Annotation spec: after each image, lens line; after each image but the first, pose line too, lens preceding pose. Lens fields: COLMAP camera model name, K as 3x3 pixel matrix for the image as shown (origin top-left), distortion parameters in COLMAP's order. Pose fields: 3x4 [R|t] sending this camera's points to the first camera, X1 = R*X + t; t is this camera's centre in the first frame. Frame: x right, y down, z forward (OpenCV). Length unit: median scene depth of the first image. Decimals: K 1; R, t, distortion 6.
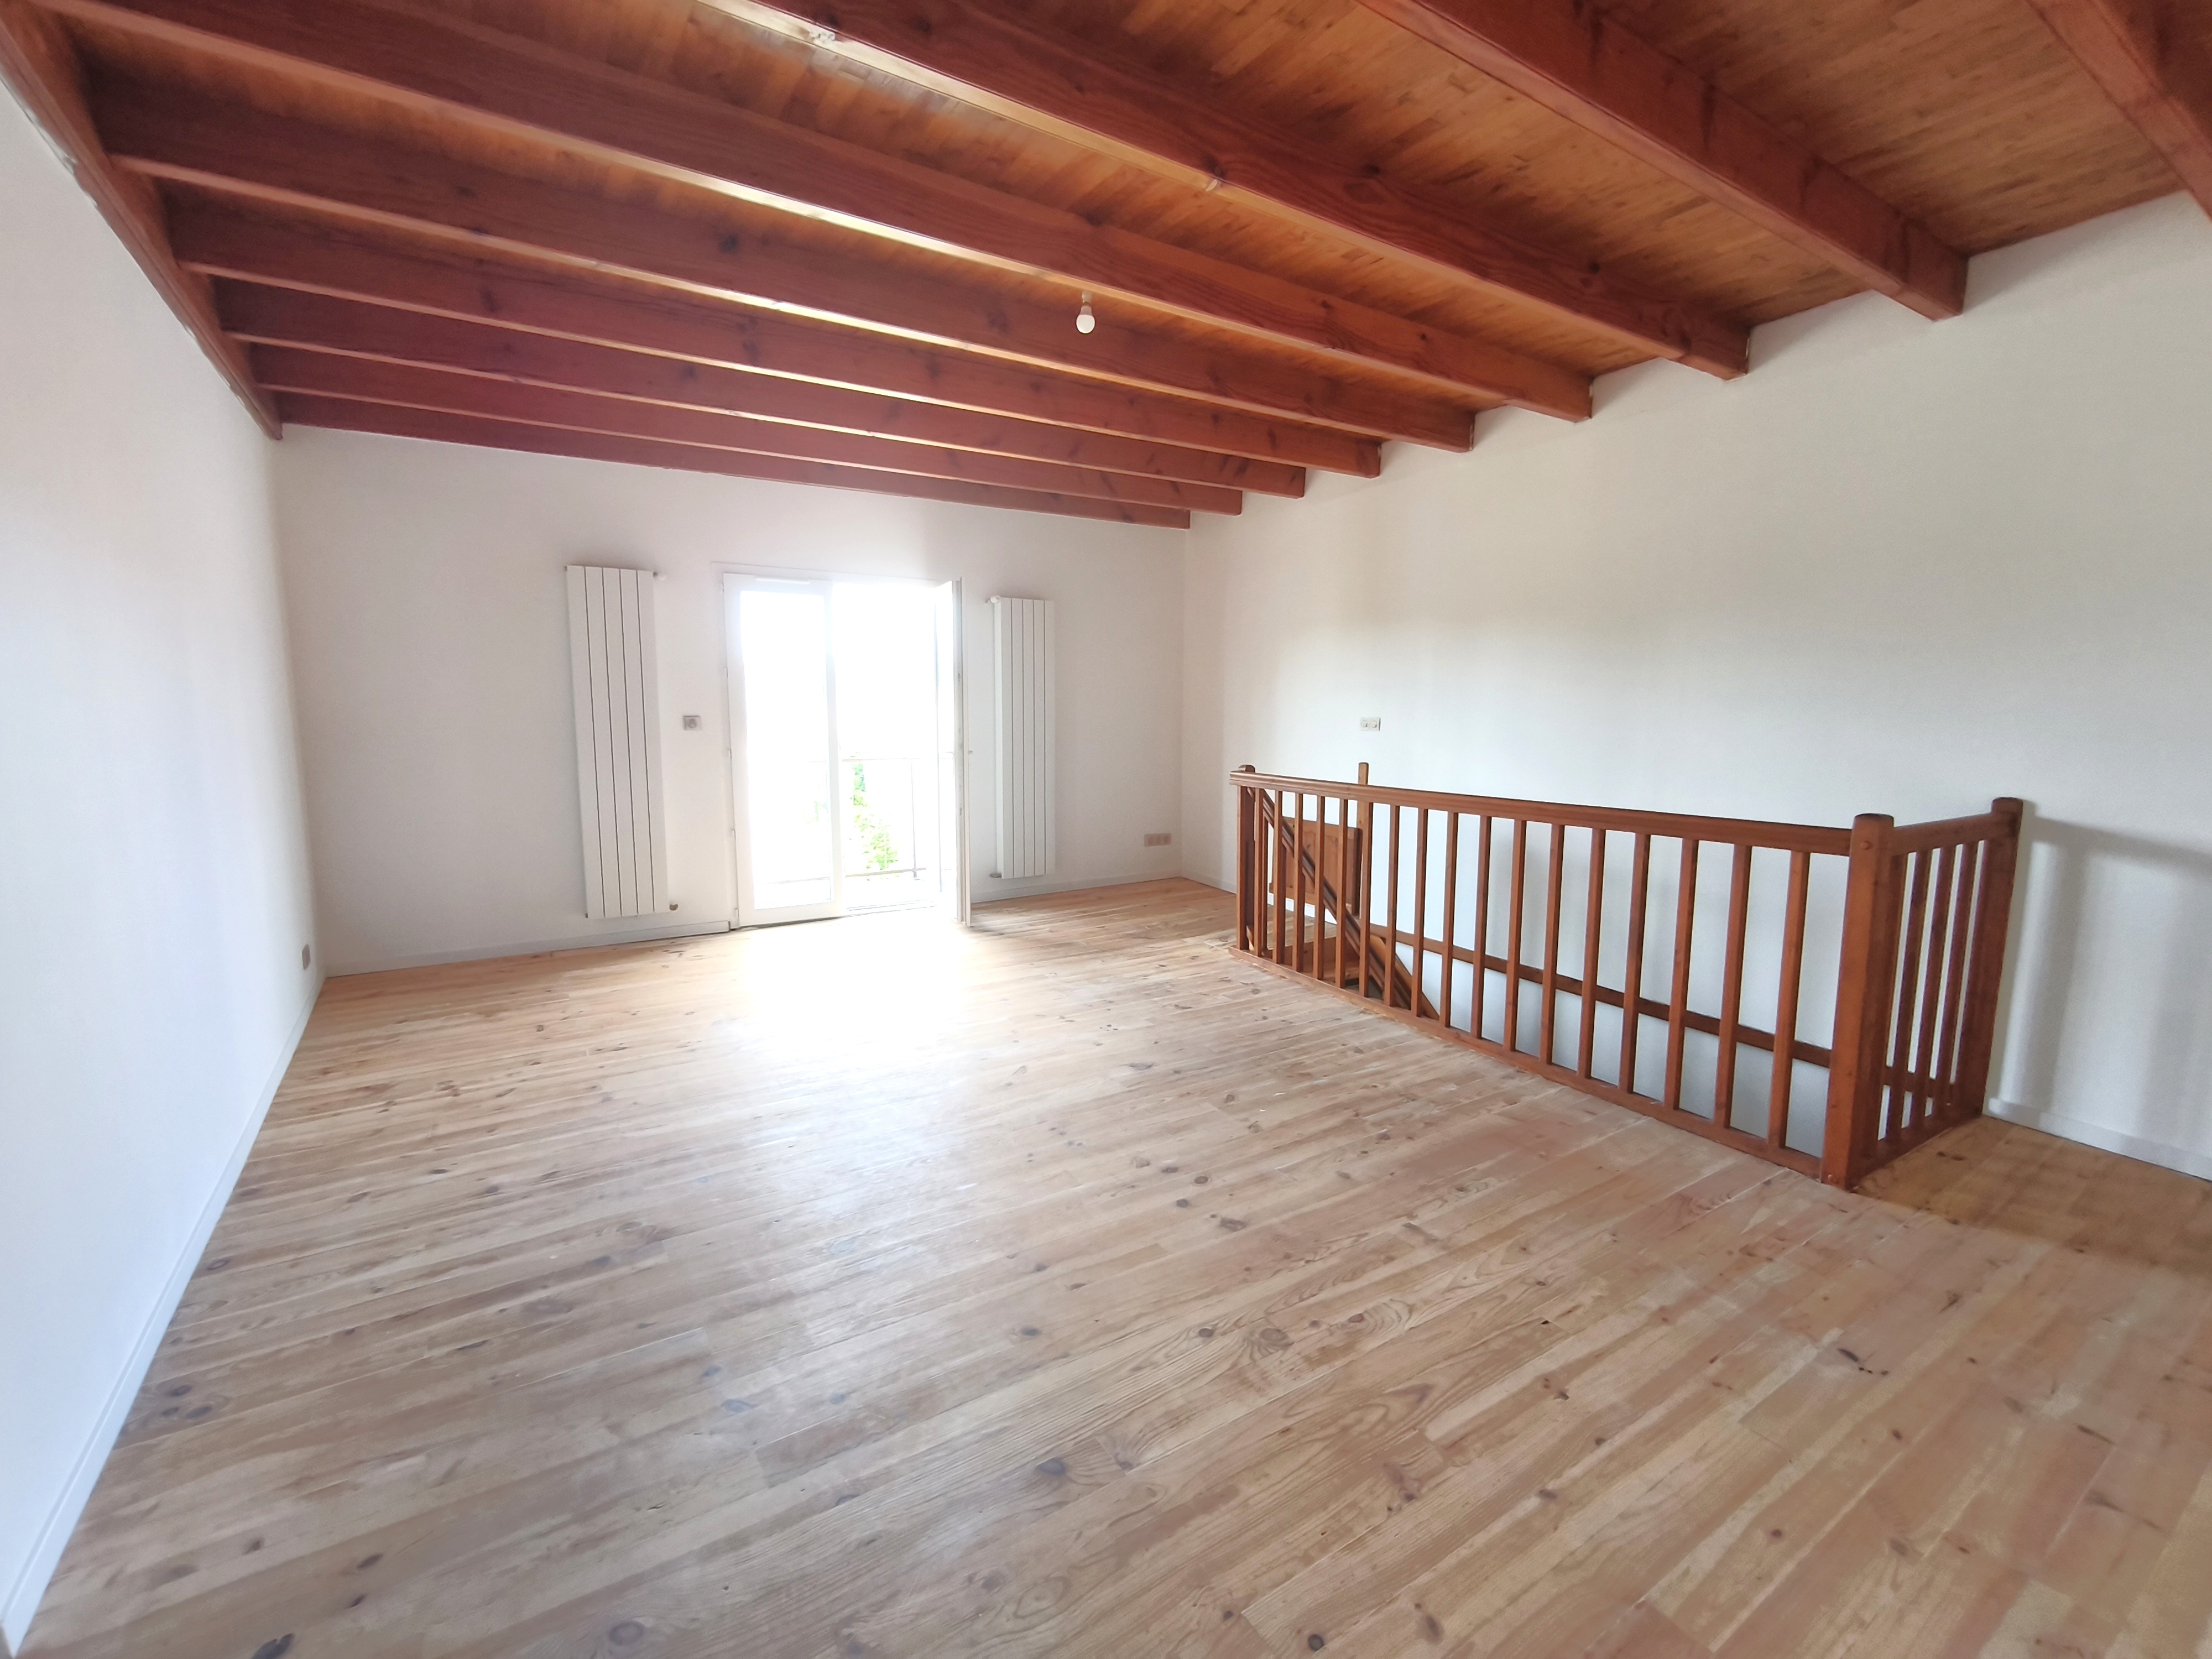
lens RADIAL K [[932.0, 0, 1106.0], [0, 932.0, 829.5], [0, 0, 1]] dist [-0.003648, -0.000183]
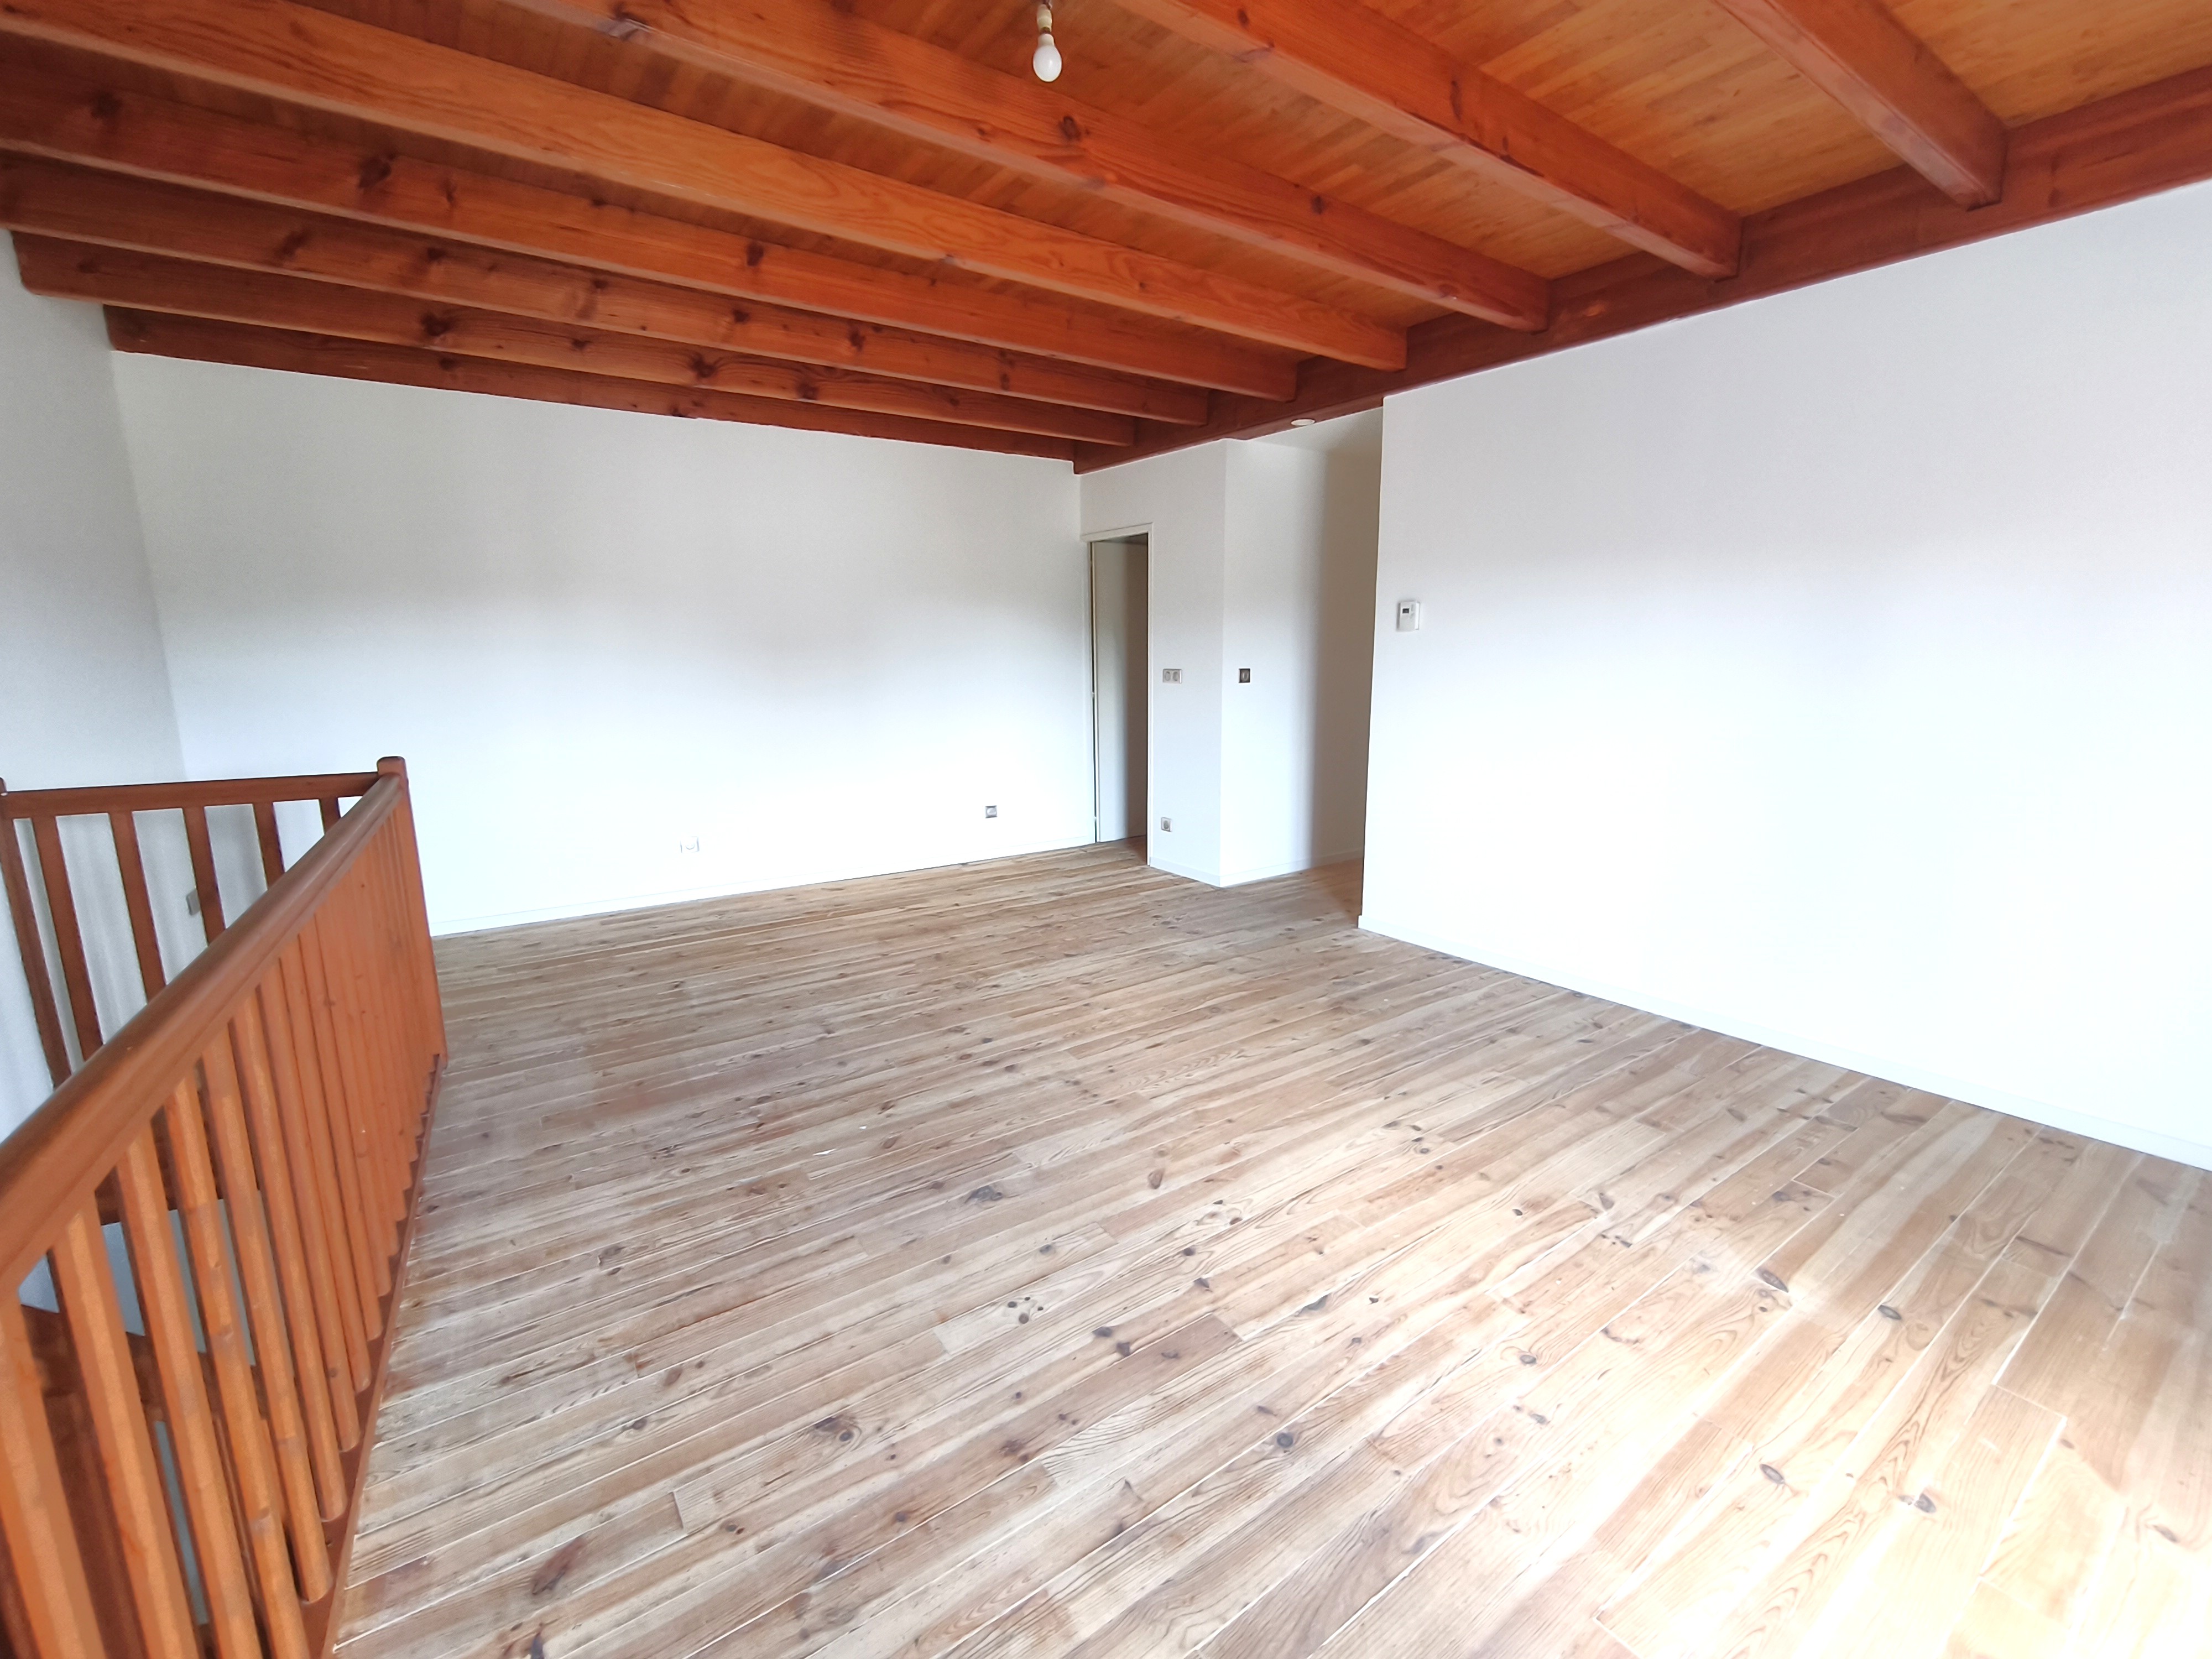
lens RADIAL K [[933.6, 0, 1112.4], [0, 933.6, 824.0], [0, 0, 1]] dist [-0.001833, 0.000265]
pose [[-0.998832, 0.011215, -0.046993, -0.027491], [-0.004260, 0.948449, 0.316900, -0.233979], [0.048125, 0.316731, -0.947294, 1.625484]]
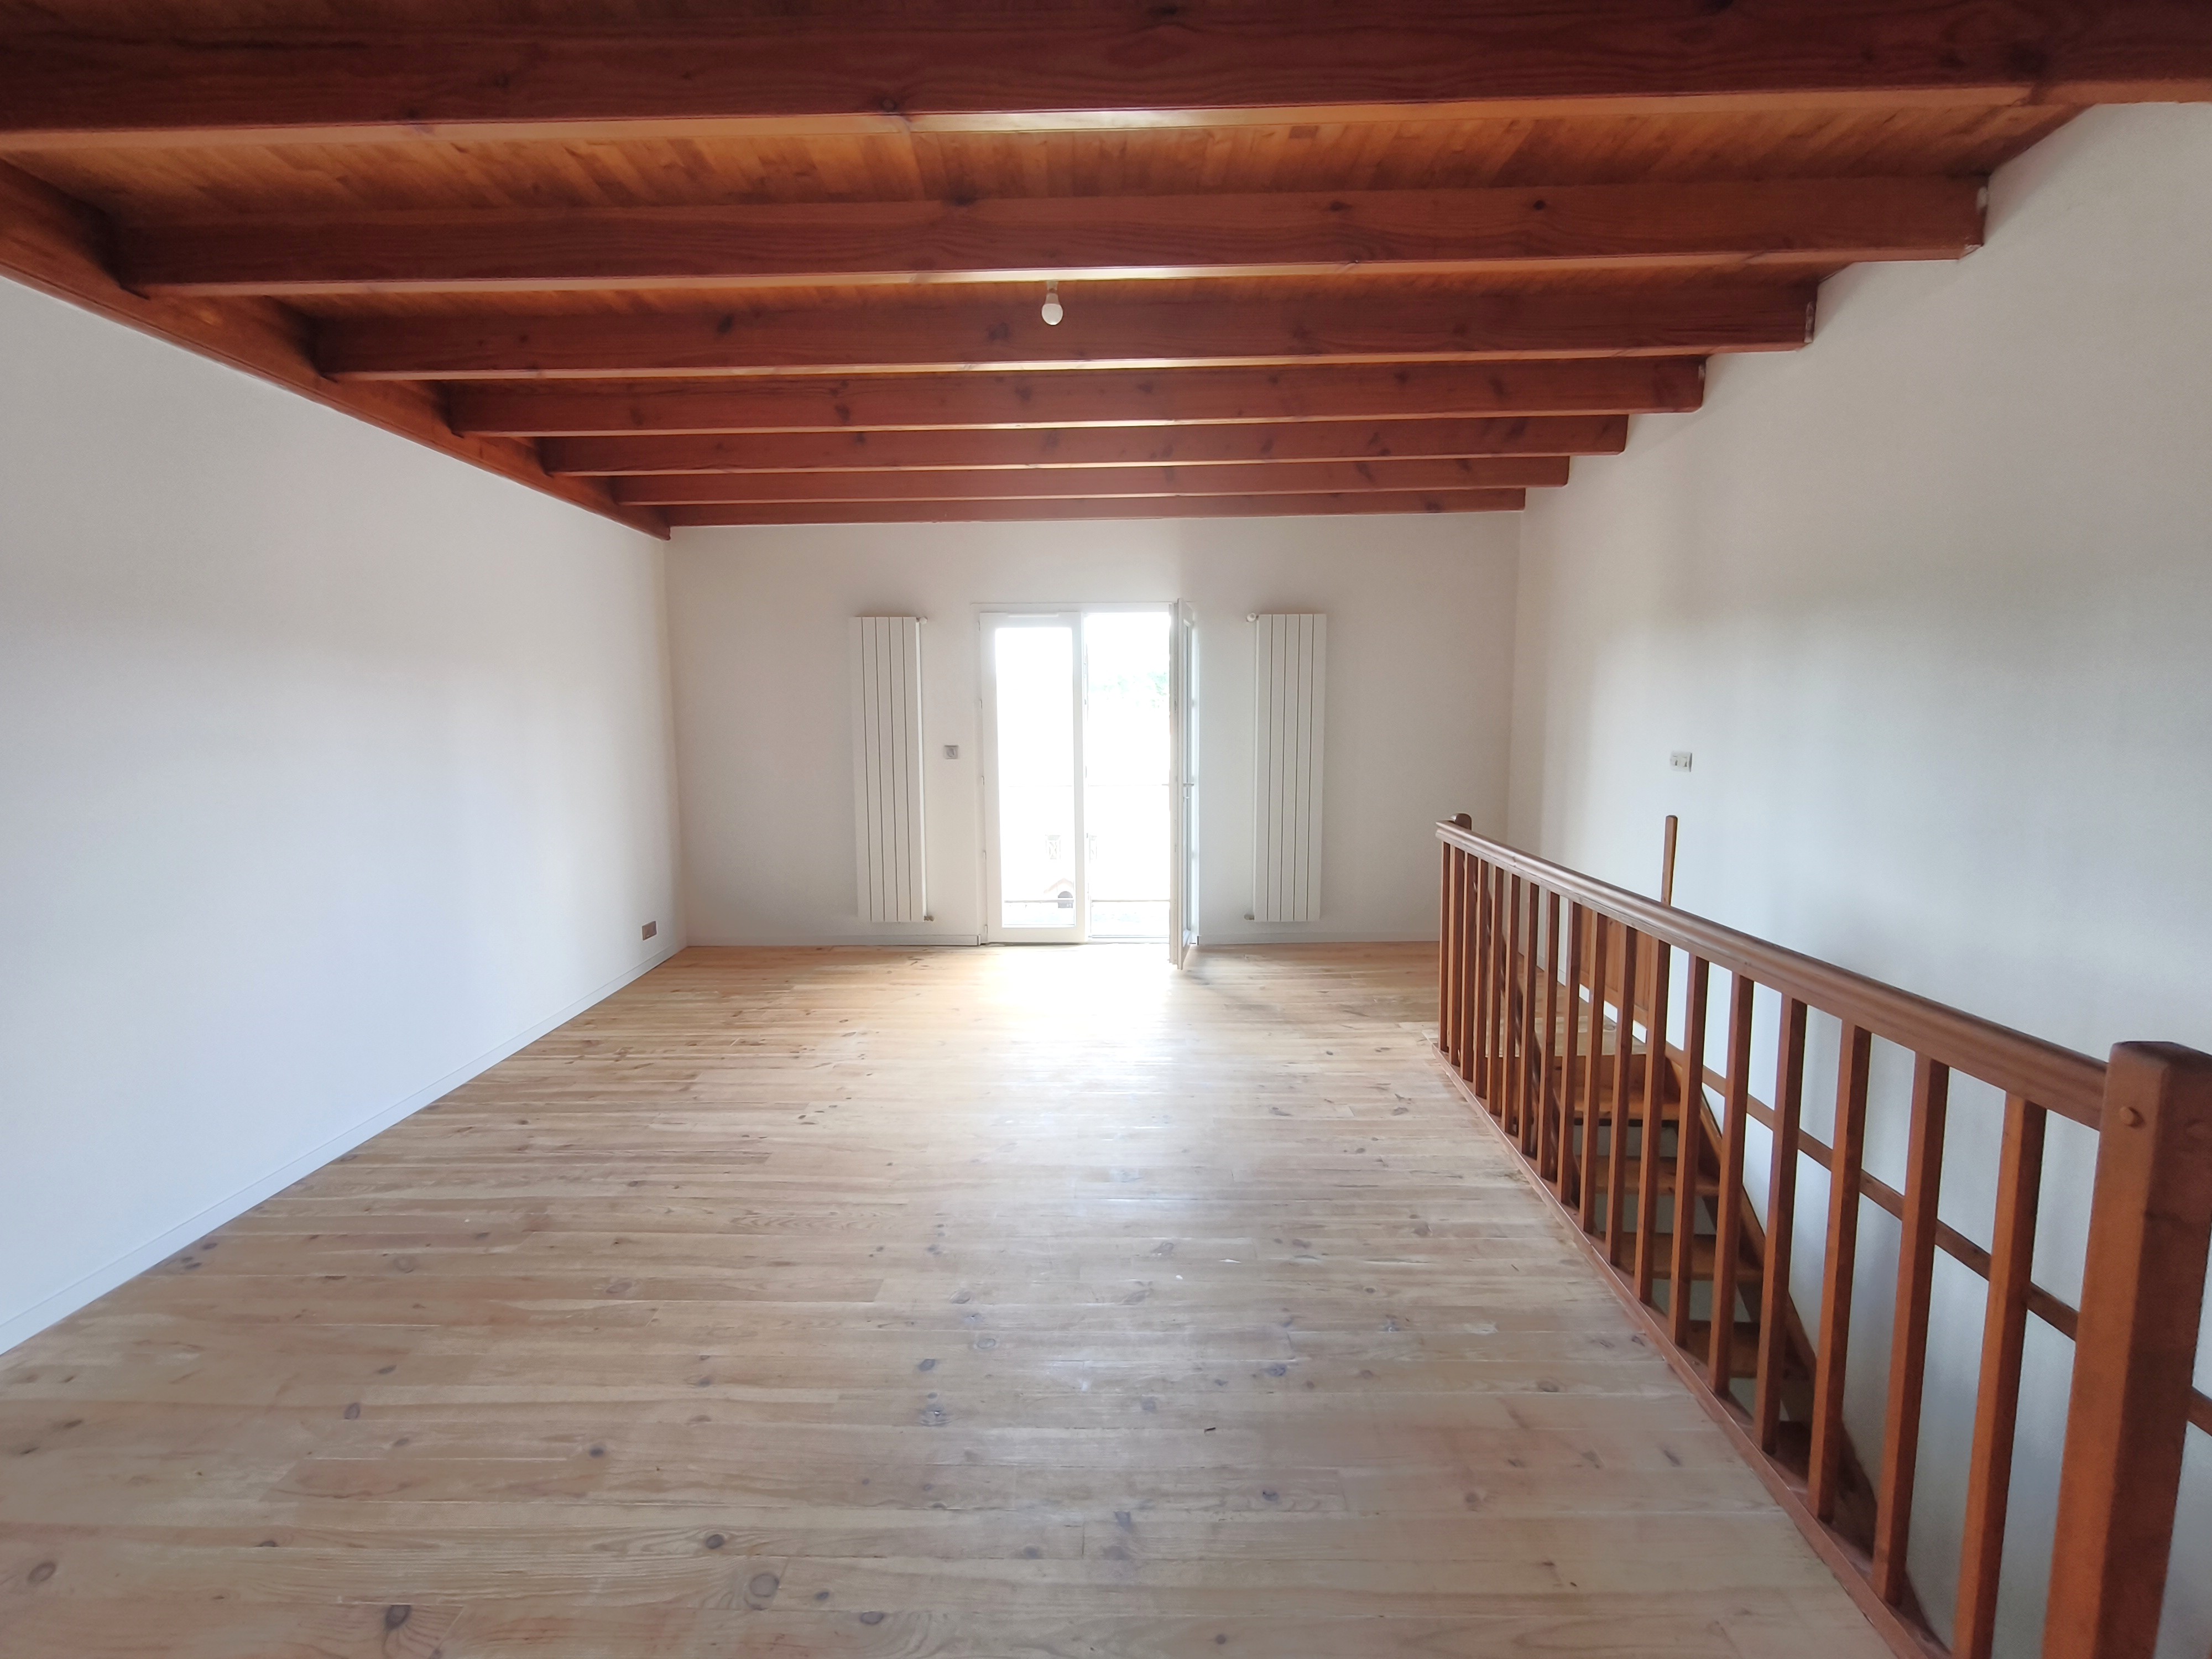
lens RADIAL K [[933.6, 0, 1112.4], [0, 933.6, 824.0], [0, 0, 1]] dist [-0.001833, 0.000265]
pose [[0.840031, 0.050308, -0.540201, 0.479968], [-0.059727, 0.998215, 0.000084, -0.063791], [0.539240, 0.032194, 0.841536, 0.284948]]
